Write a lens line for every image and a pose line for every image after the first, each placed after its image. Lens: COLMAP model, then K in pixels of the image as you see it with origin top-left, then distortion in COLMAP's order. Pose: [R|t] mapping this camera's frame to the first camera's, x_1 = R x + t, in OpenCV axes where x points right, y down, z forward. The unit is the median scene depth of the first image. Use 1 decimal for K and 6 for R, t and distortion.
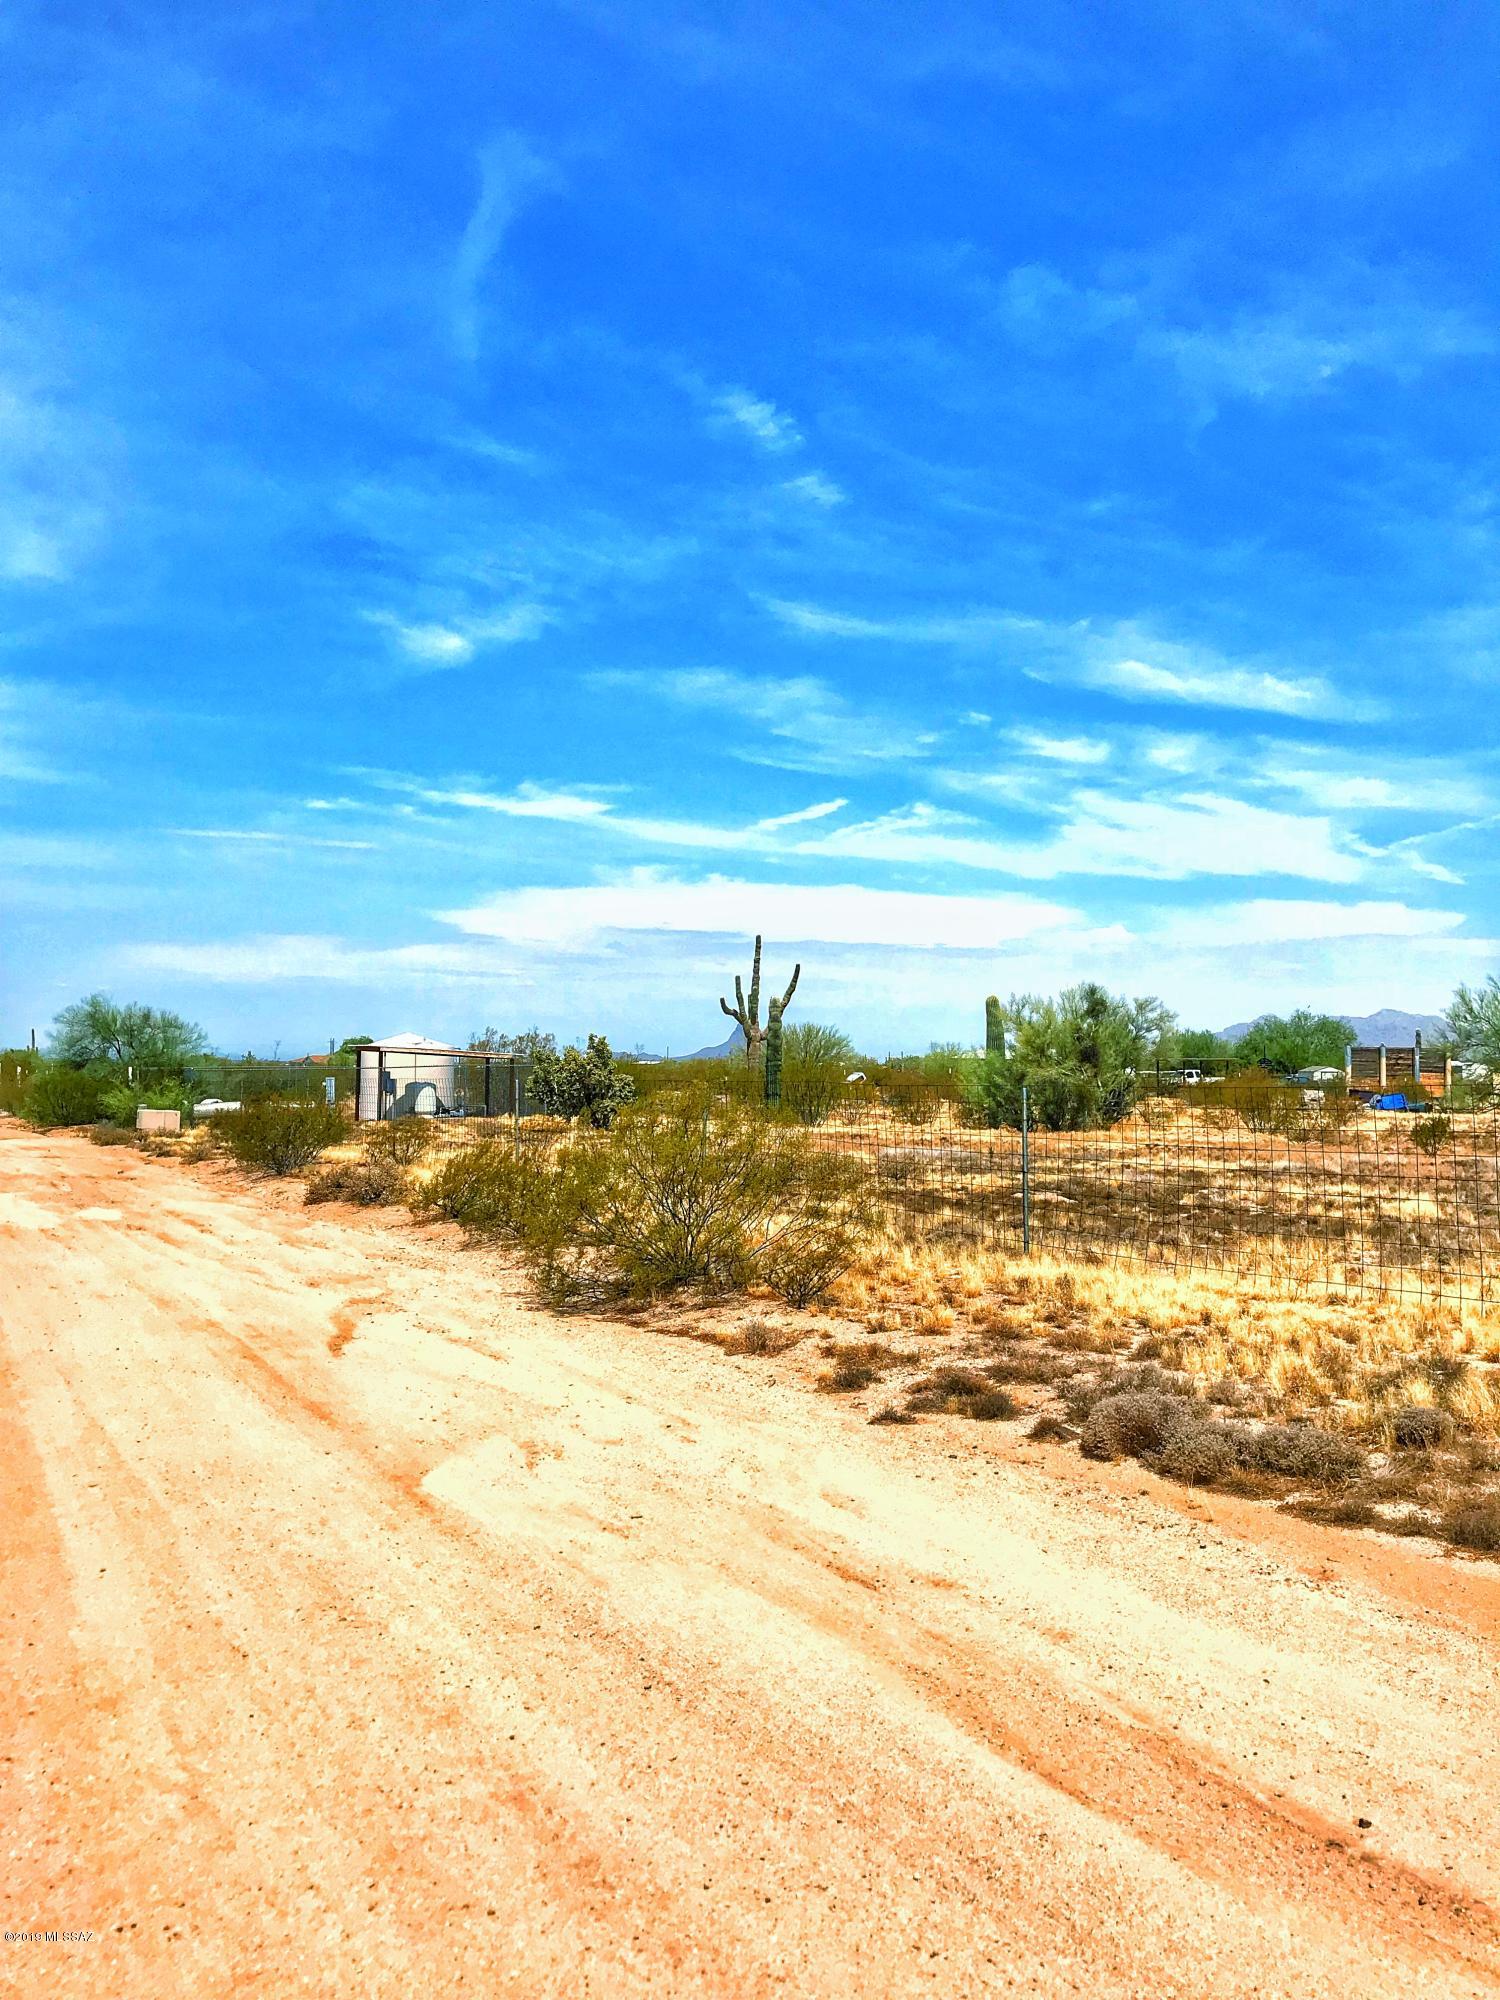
lens RADIAL K [[1653.5, 0, 750.0], [0, 1653.5, 1000.0], [0, 0, 1]] dist [0.088578, -0.255964]
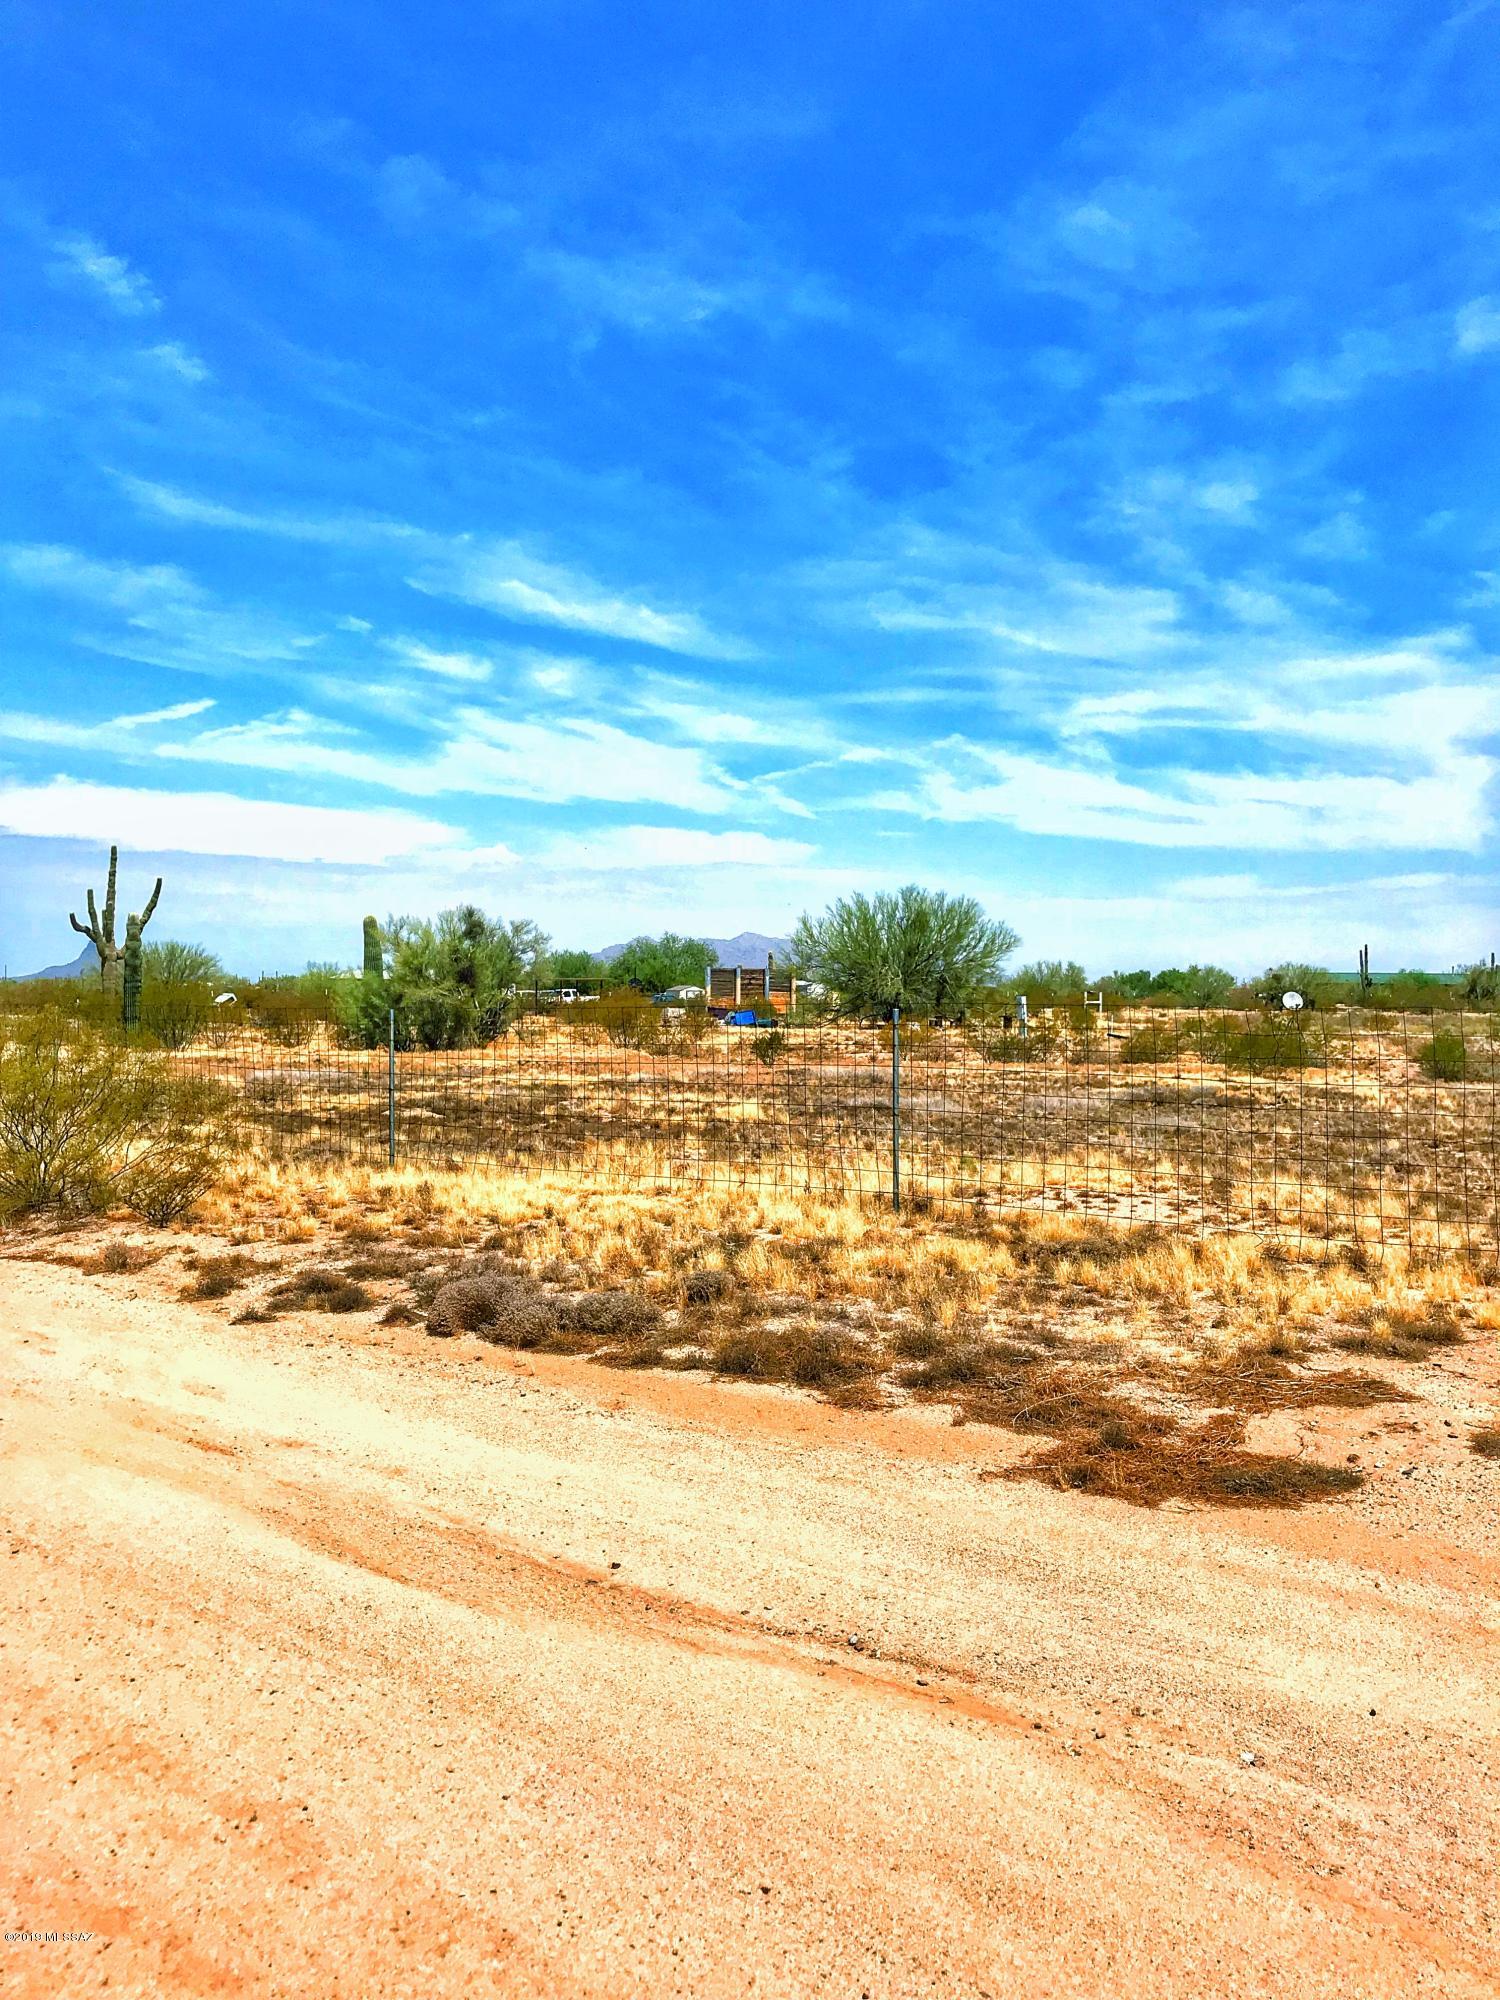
lens RADIAL K [[1658.1, 0, 811.1], [0, 1658.1, 1026.8], [0, 0, 1]] dist [0.007542, -0.038774]
pose [[0.920140, -0.011569, 0.391419, -0.000175], [-0.013812, 0.997983, 0.061968, -0.002391], [-0.391346, -0.062426, 0.918124, -0.031664]]
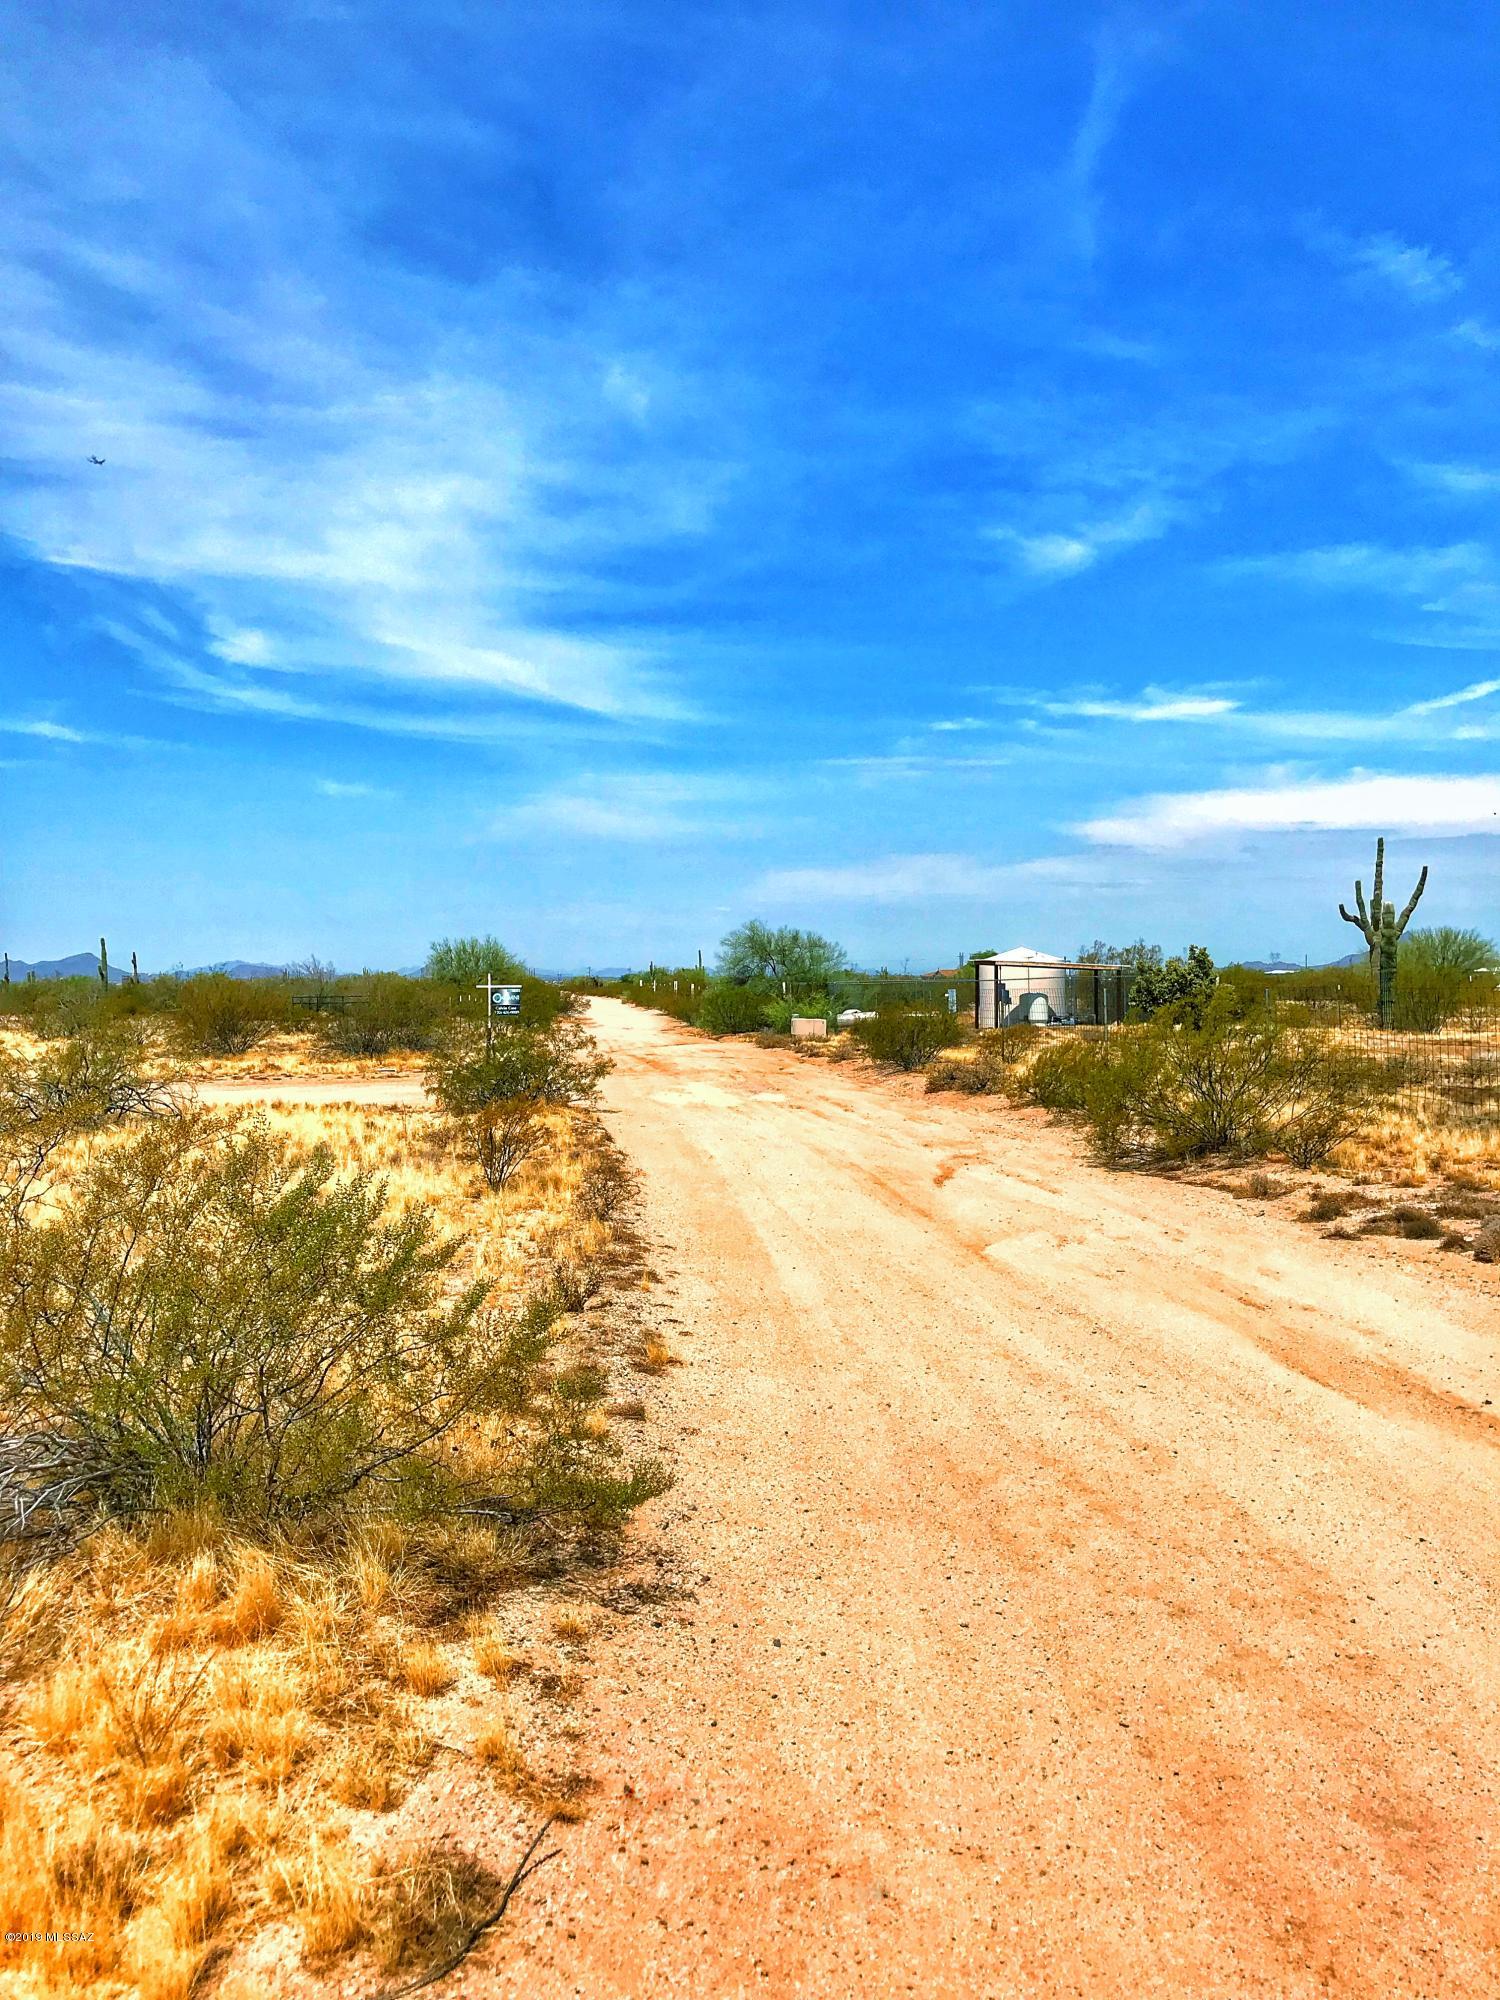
lens RADIAL K [[1666.3, 0, 748.1], [0, 1666.3, 1057.0], [0, 0, 1]] dist [0.000537, 0.000013]
pose [[0.930403, 0.002430, -0.366530, 0.034969], [0.029384, 0.996265, 0.081195, -0.003506], [0.365359, -0.086314, 0.926856, -0.104702]]
